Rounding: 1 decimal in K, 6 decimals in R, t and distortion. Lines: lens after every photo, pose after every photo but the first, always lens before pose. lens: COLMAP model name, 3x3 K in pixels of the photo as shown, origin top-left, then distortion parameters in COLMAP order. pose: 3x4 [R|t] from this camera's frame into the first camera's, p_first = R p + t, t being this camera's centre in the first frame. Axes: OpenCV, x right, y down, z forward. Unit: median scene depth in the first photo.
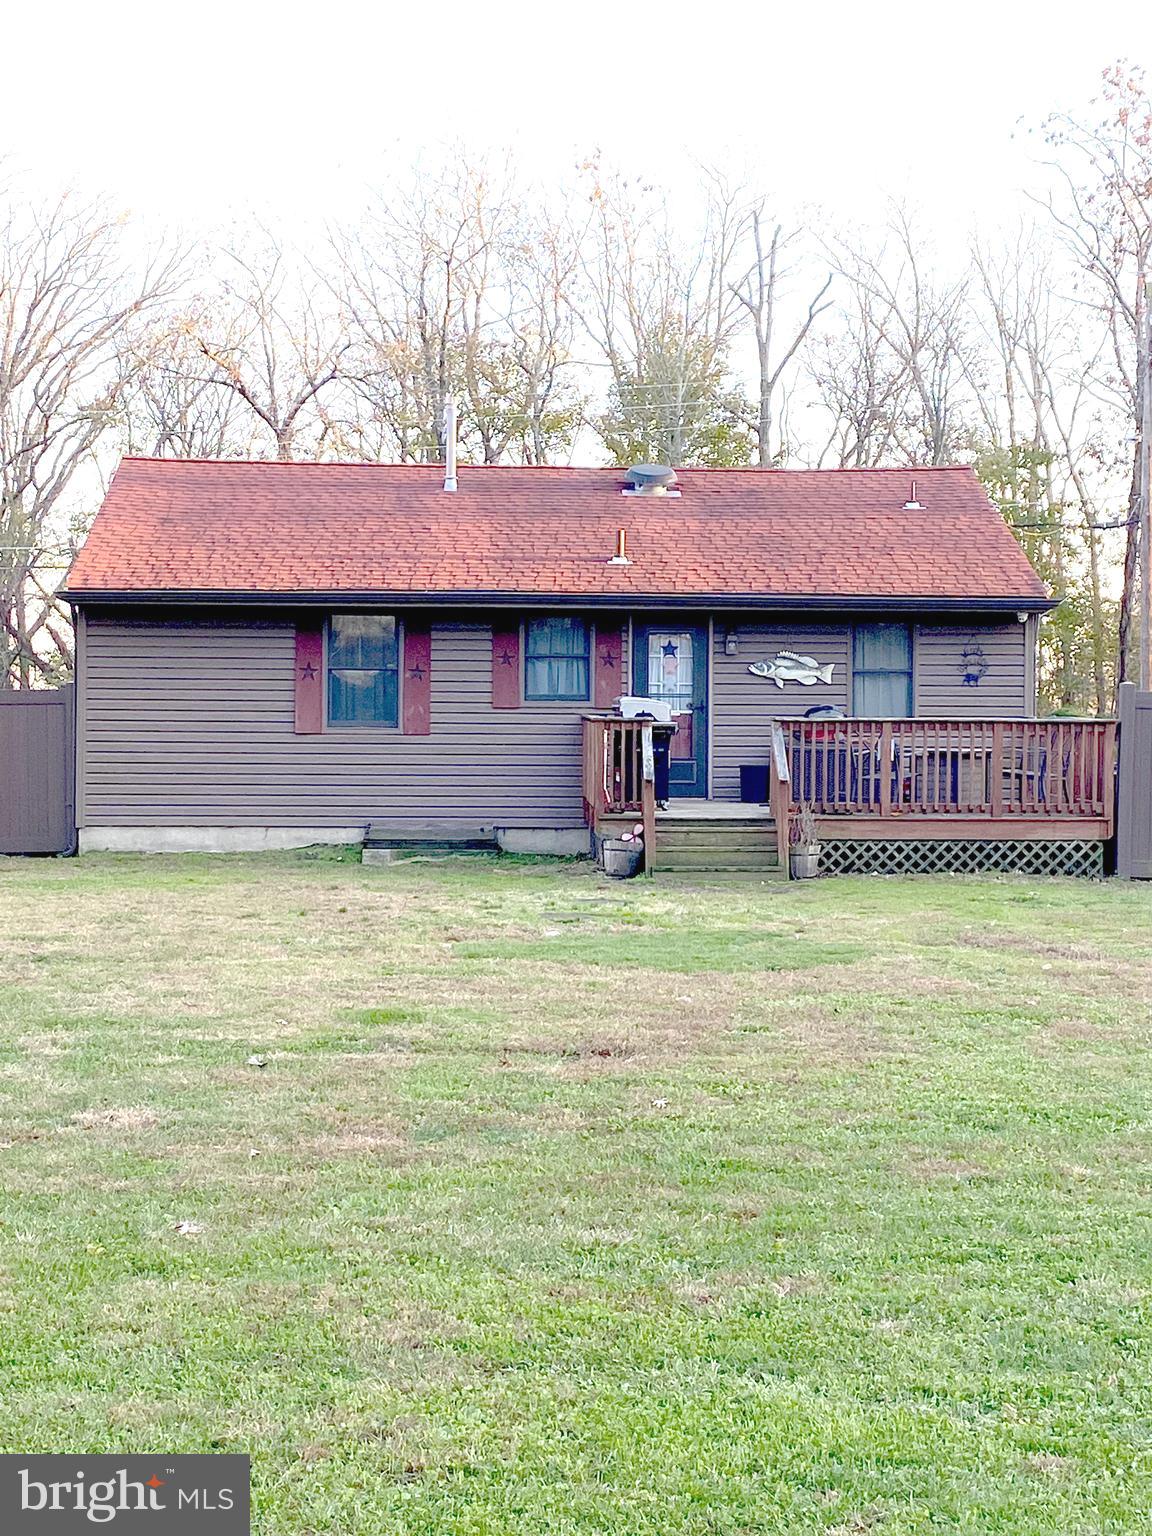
lens RADIAL K [[2555.1, 0, 572.2], [0, 2555.1, 759.4], [0, 0, 1]] dist [0.035161, 0.000000]
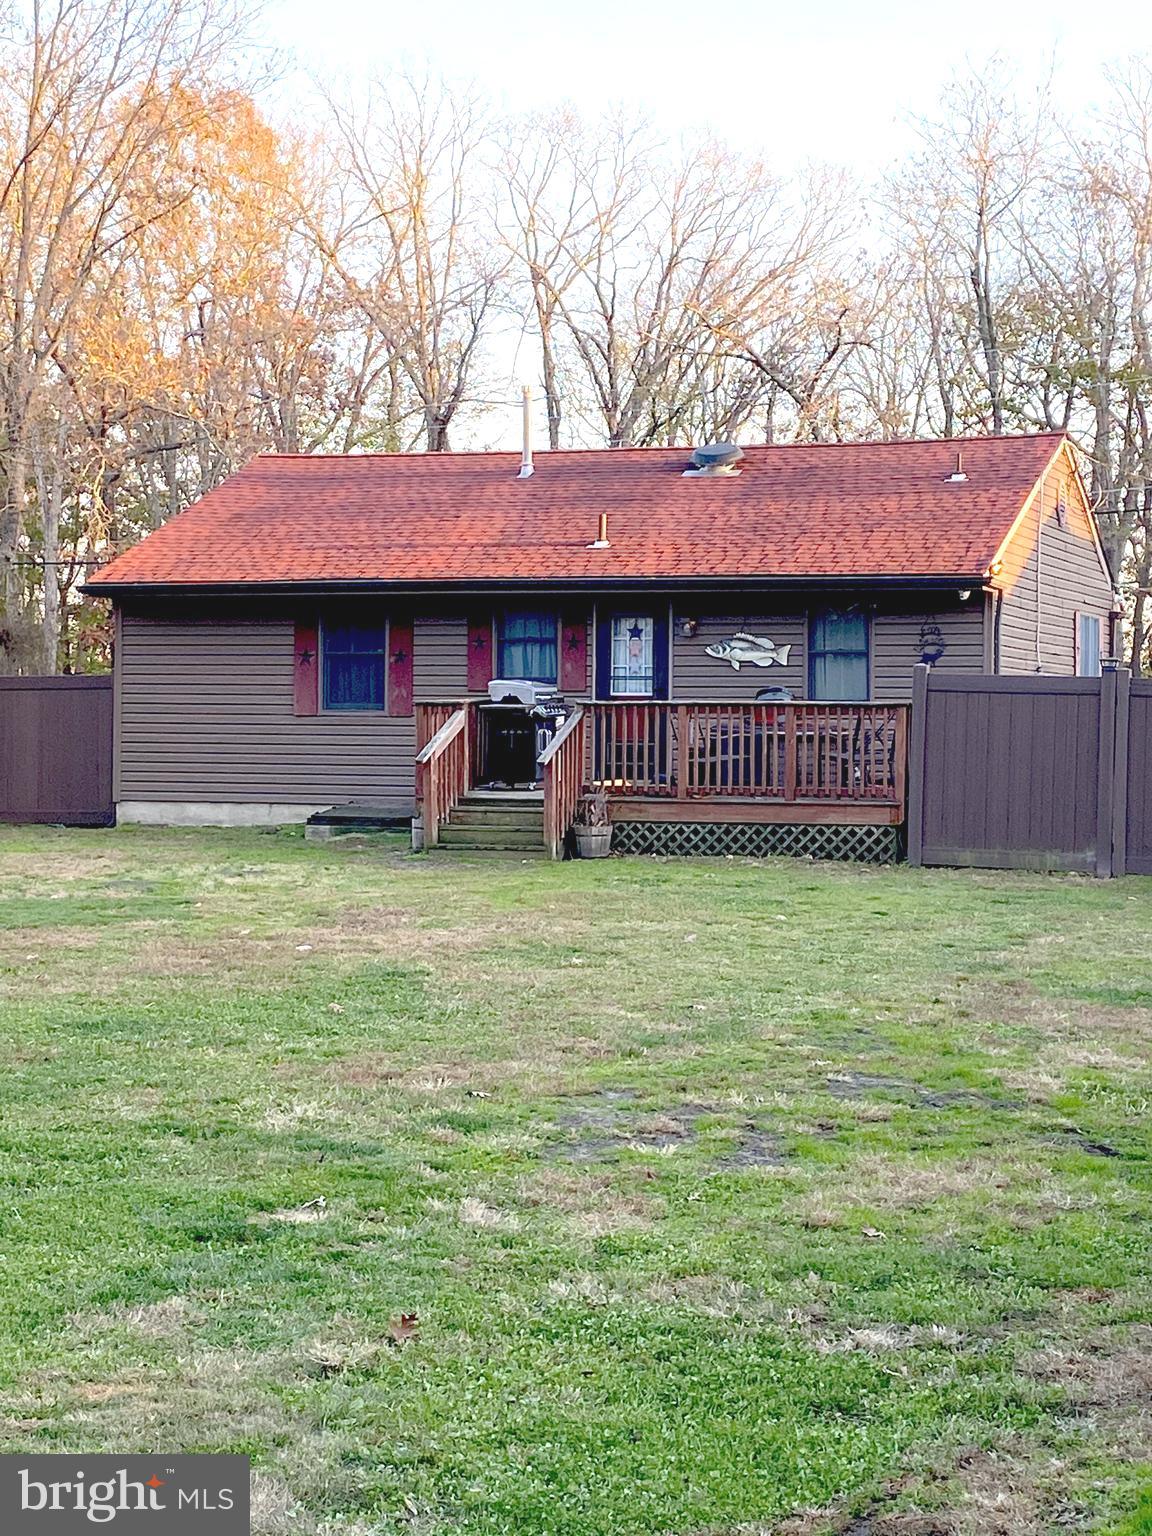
lens RADIAL K [[2776.2, 0, 572.7], [0, 2776.2, 769.8], [0, 0, 1]] dist [0.055832, 0.000000]
pose [[0.936200, 0.007219, -0.351395, 0.403945], [-0.002474, 0.999900, 0.013951, -0.003895], [0.351460, -0.012192, 0.936124, -0.038235]]
